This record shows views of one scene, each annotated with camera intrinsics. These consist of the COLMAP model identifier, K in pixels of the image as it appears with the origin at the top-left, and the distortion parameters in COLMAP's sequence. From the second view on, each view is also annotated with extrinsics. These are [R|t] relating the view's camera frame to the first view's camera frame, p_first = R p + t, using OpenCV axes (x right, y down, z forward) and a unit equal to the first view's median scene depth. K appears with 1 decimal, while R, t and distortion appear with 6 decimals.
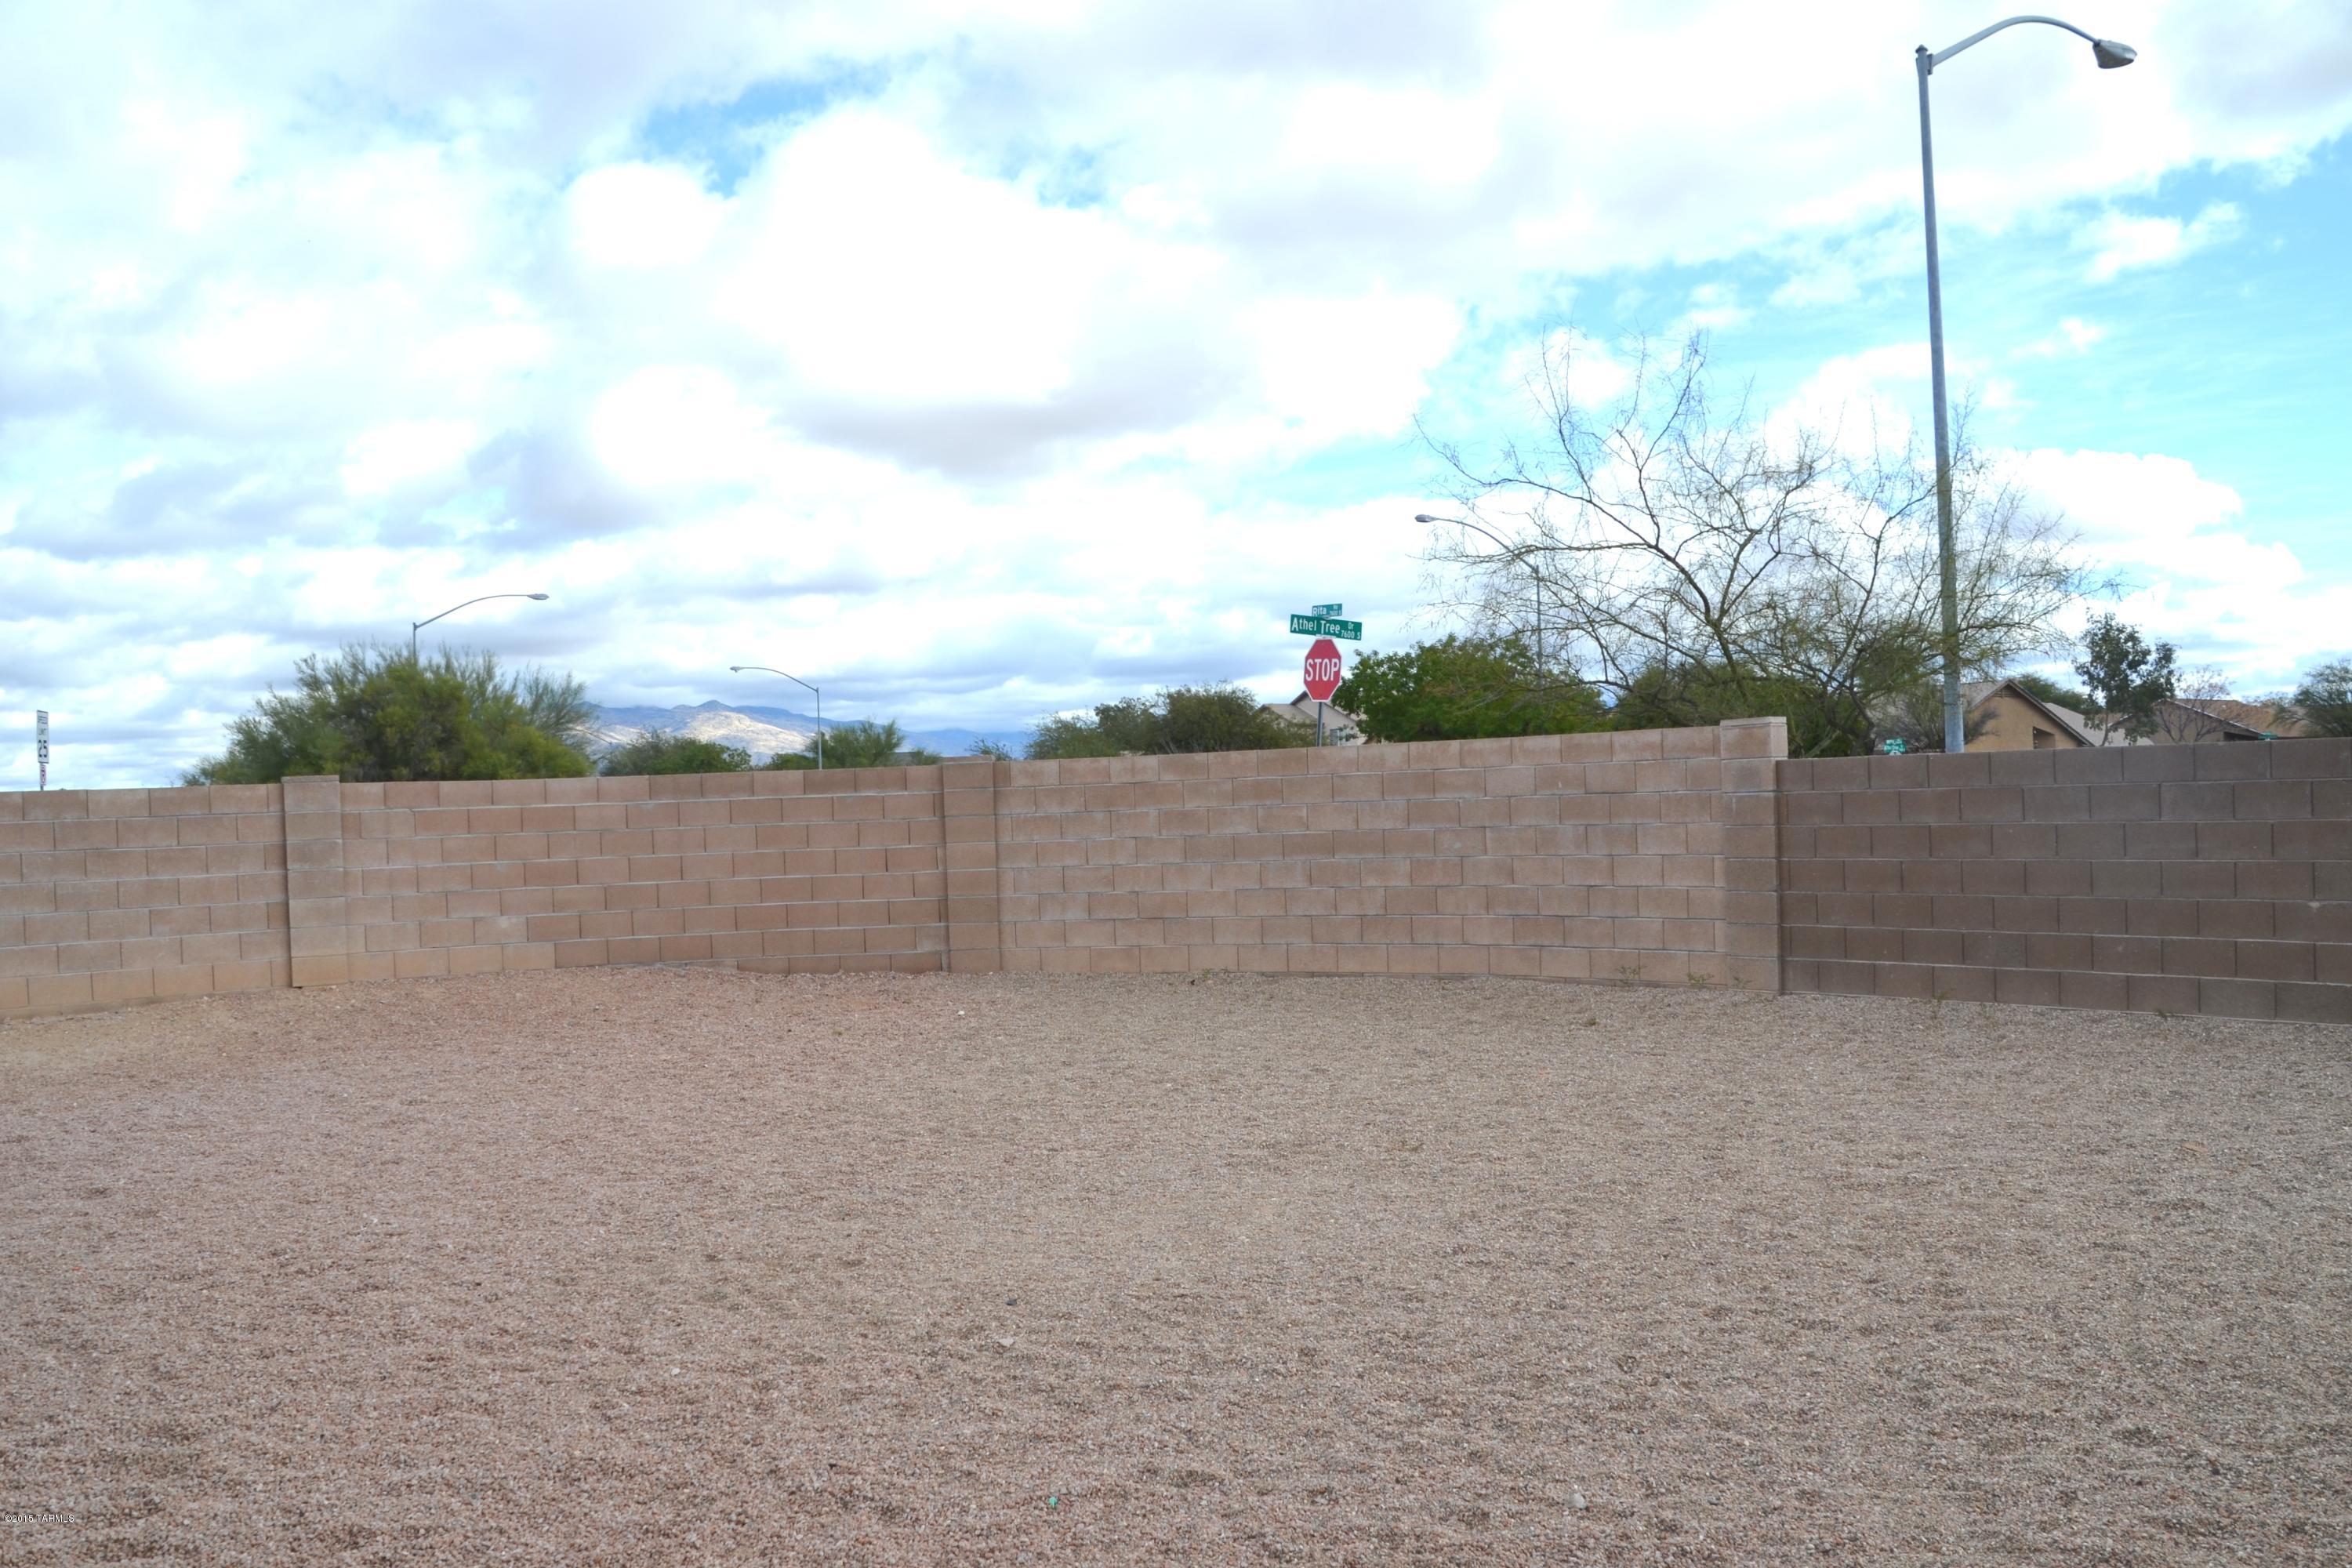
lens RADIAL K [[1856.5, 0, 1179.2], [0, 1856.5, 846.8], [0, 0, 1]] dist [-0.164118, 0.174808]
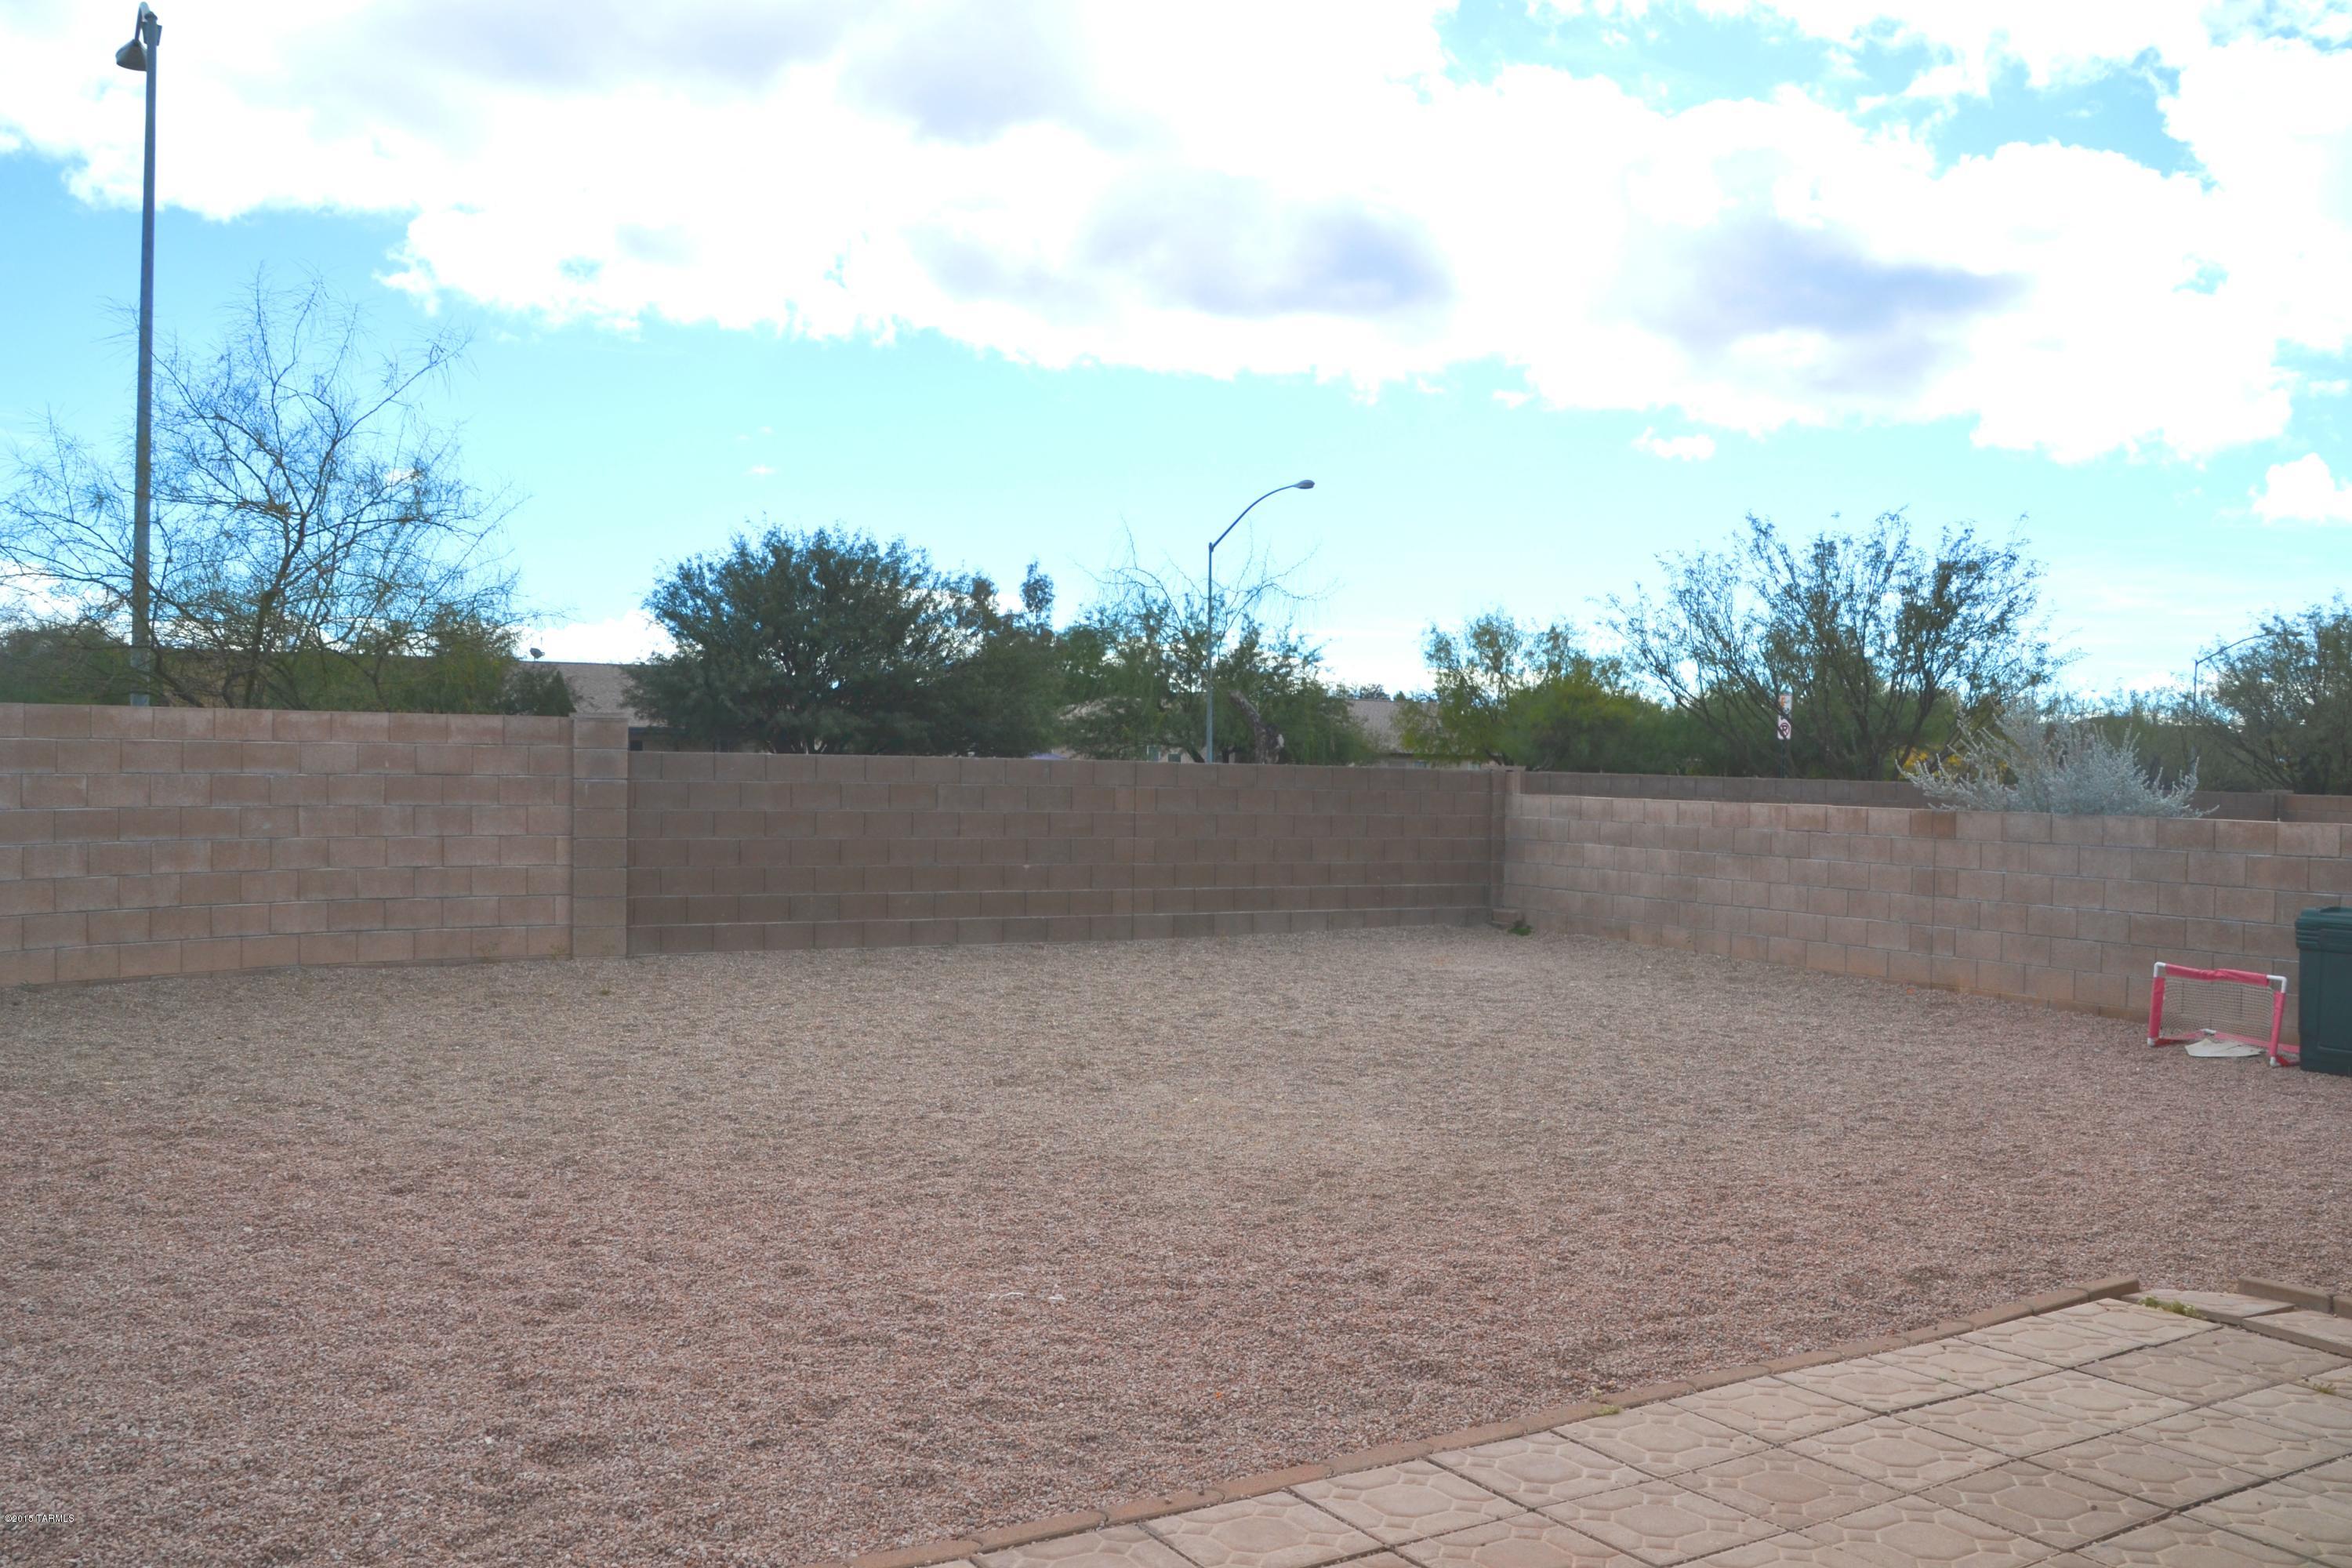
lens RADIAL K [[1887.8, 0, 1165.9], [0, 1887.8, 830.8], [0, 0, 1]] dist [-0.174331, 0.134608]
pose [[0.166783, -0.000143, 0.985994, -0.673569], [-0.002489, 0.999997, 0.000566, 0.000063], [-0.985990, -0.002549, 0.166782, 0.426607]]
